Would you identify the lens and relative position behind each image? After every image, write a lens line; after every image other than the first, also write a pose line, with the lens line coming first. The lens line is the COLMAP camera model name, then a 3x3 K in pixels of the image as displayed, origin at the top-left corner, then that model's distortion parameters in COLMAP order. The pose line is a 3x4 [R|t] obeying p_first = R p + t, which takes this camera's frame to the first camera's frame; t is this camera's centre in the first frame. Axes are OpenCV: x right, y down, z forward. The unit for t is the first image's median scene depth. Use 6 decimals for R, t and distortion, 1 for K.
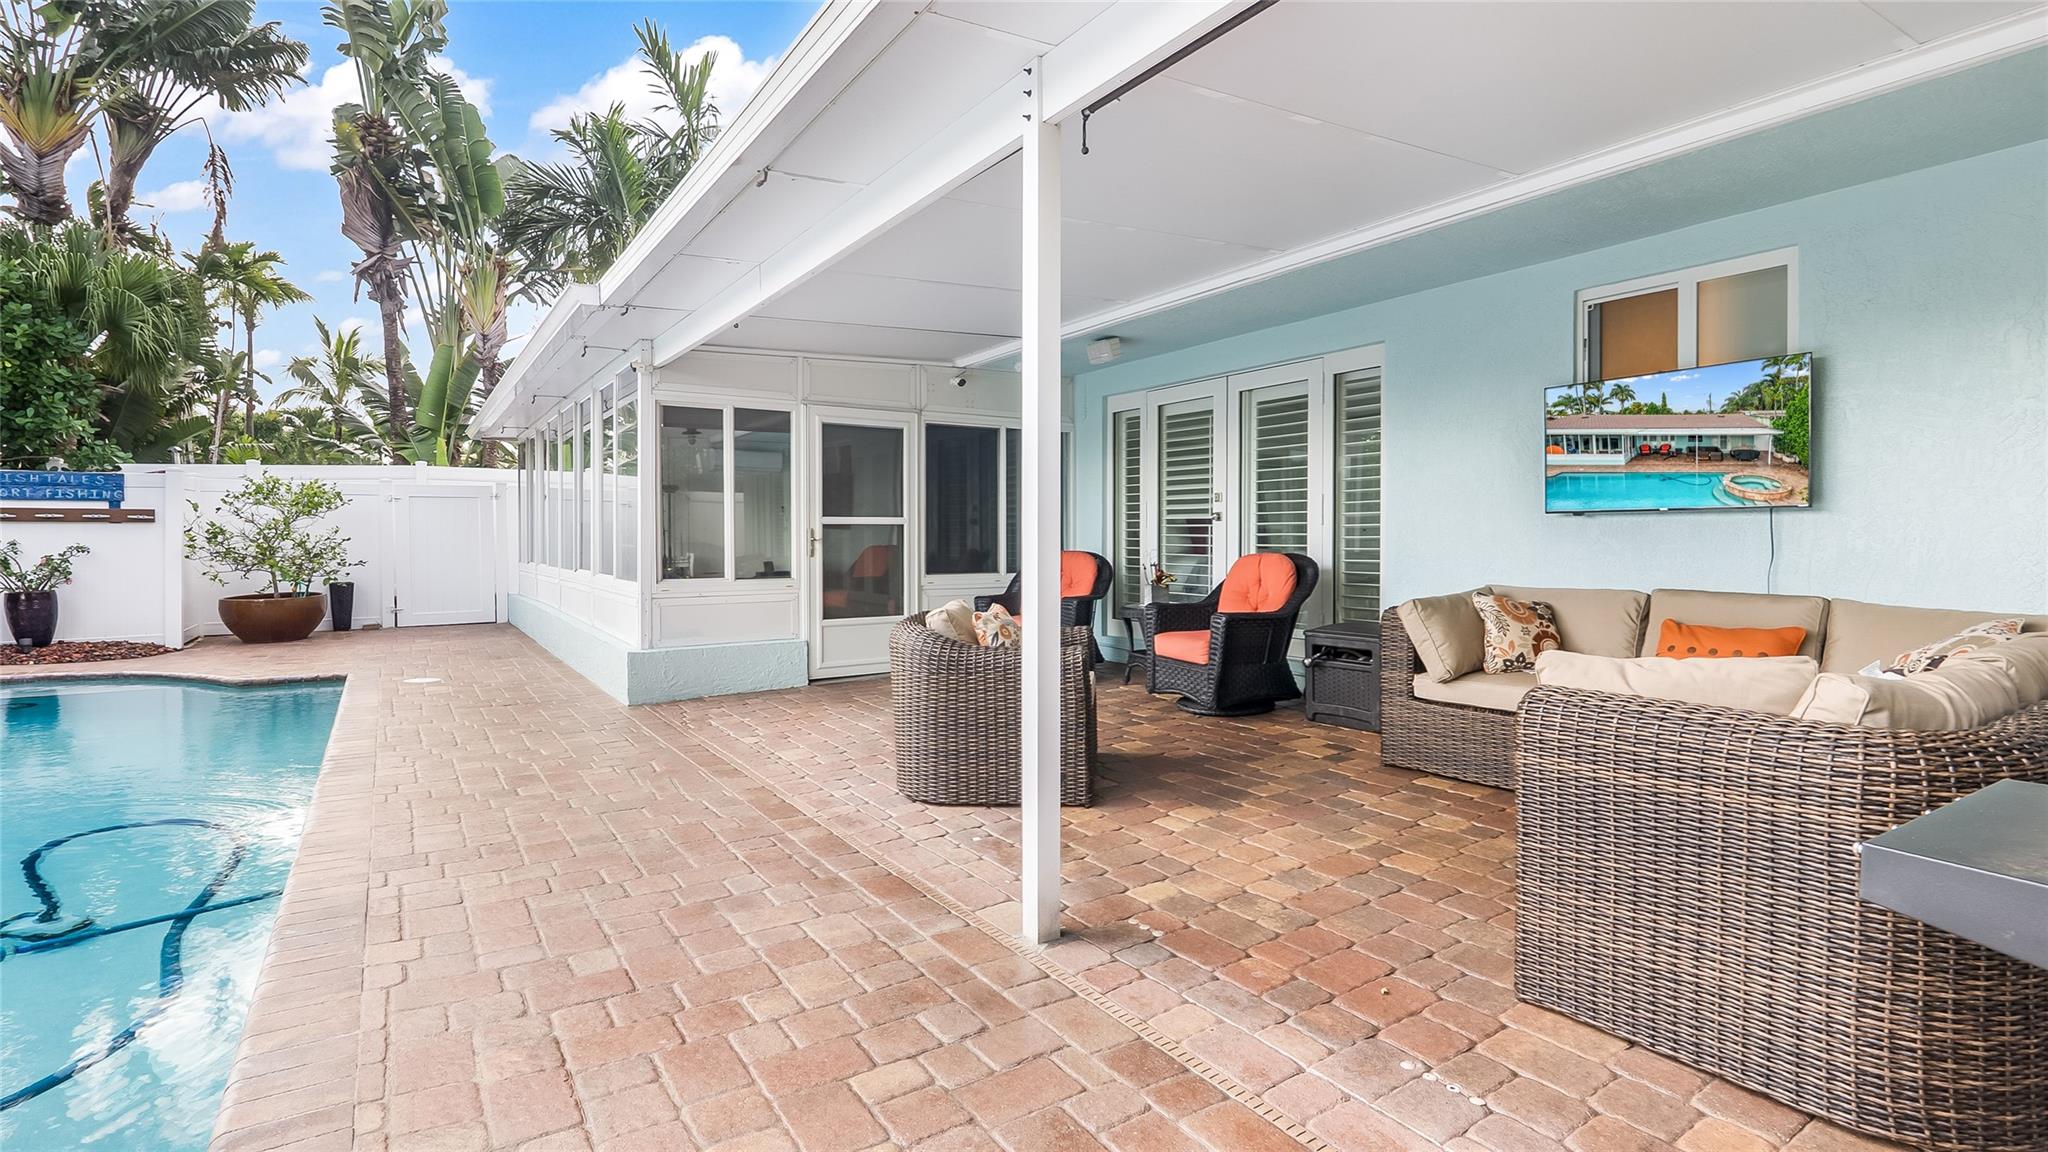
lens RADIAL K [[957.7, 0, 1027.2], [0, 957.7, 562.2], [0, 0, 1]] dist [-0.002382, 0.000336]
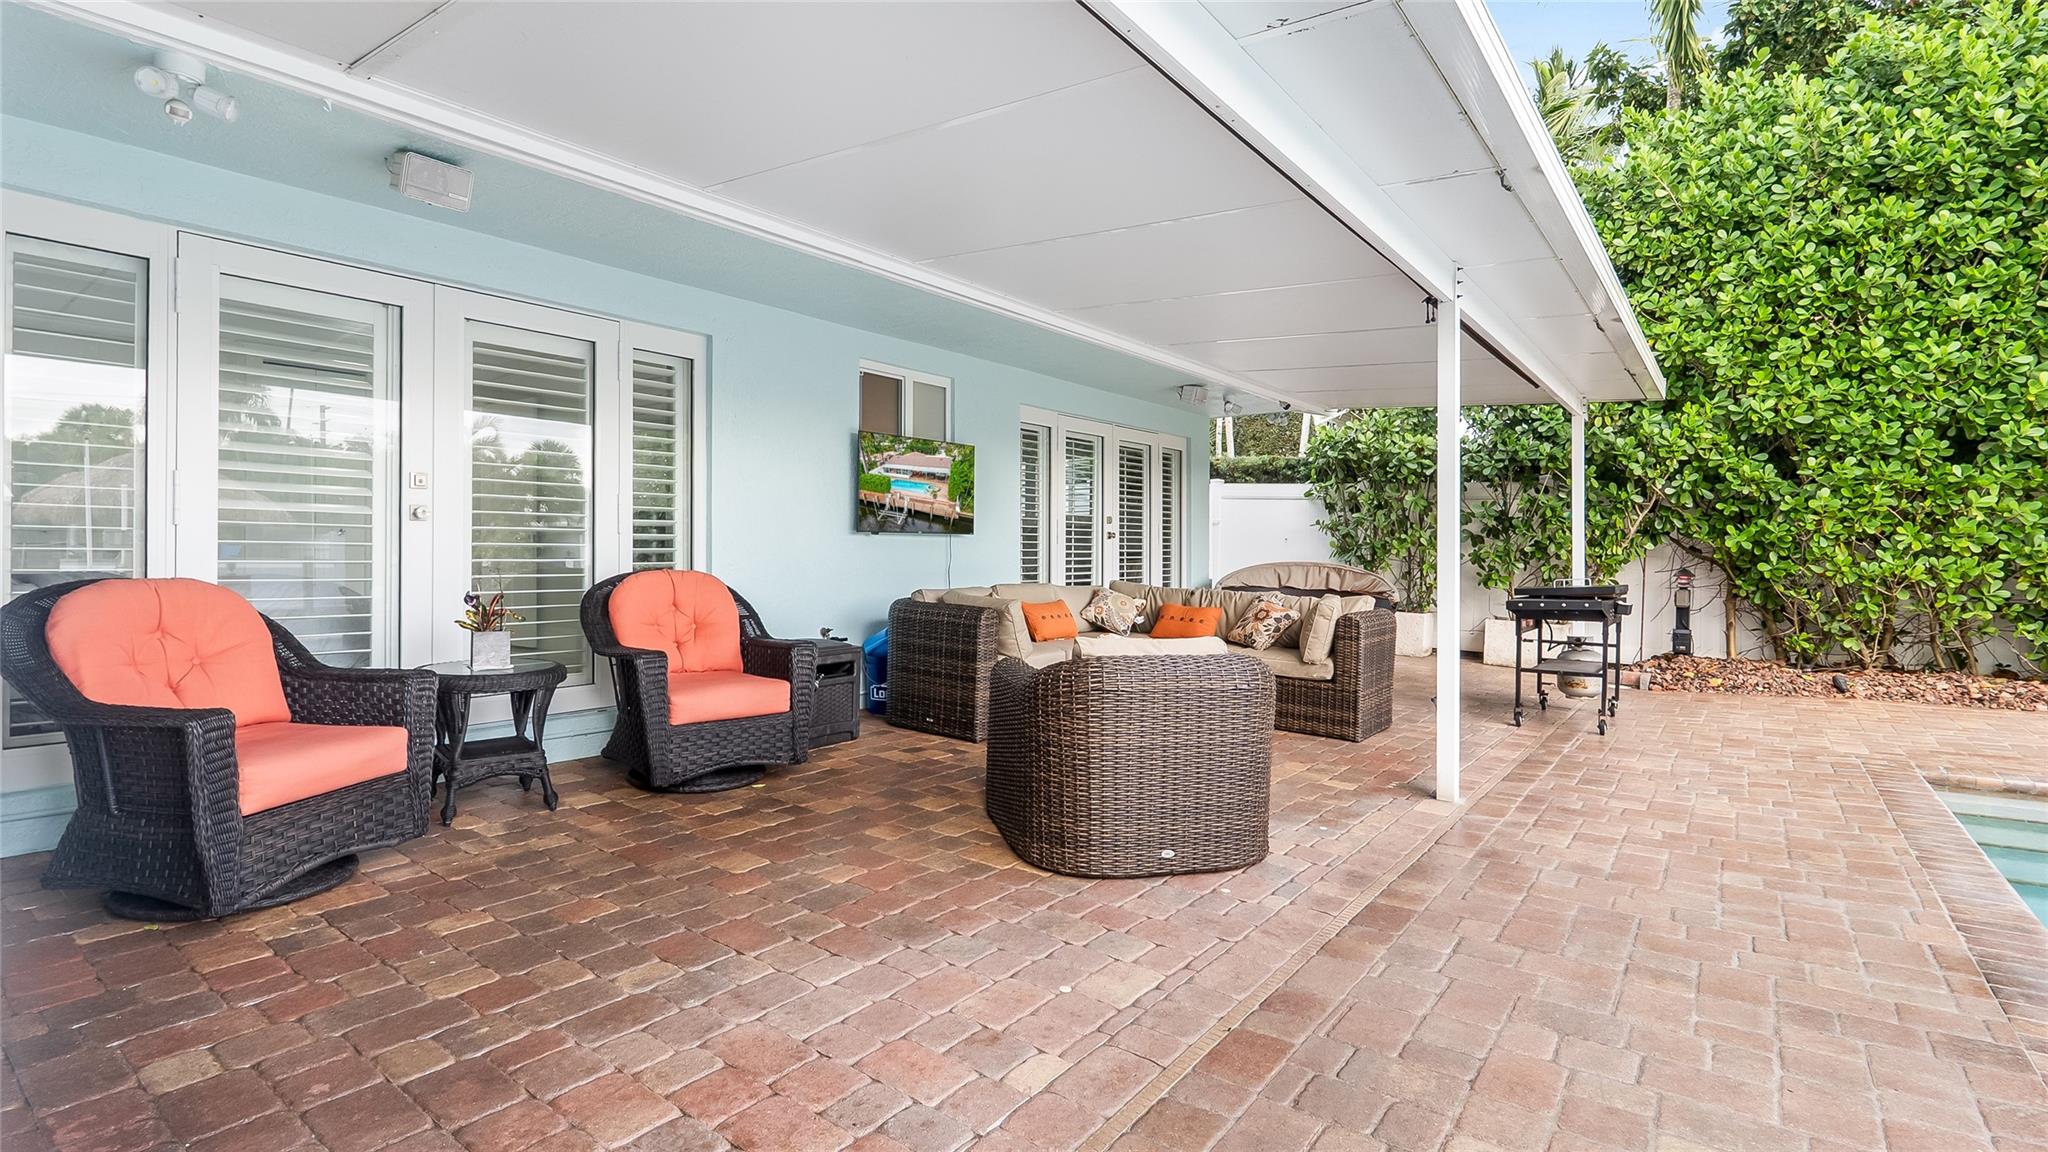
lens RADIAL K [[957.7, 0, 1027.2], [0, 957.7, 562.2], [0, 0, 1]] dist [-0.002382, 0.000336]
pose [[-0.339336, -0.008178, 0.940630, -0.902931], [0.019259, 0.999692, 0.015640, -0.035599], [-0.940468, 0.023423, -0.339074, 1.576218]]
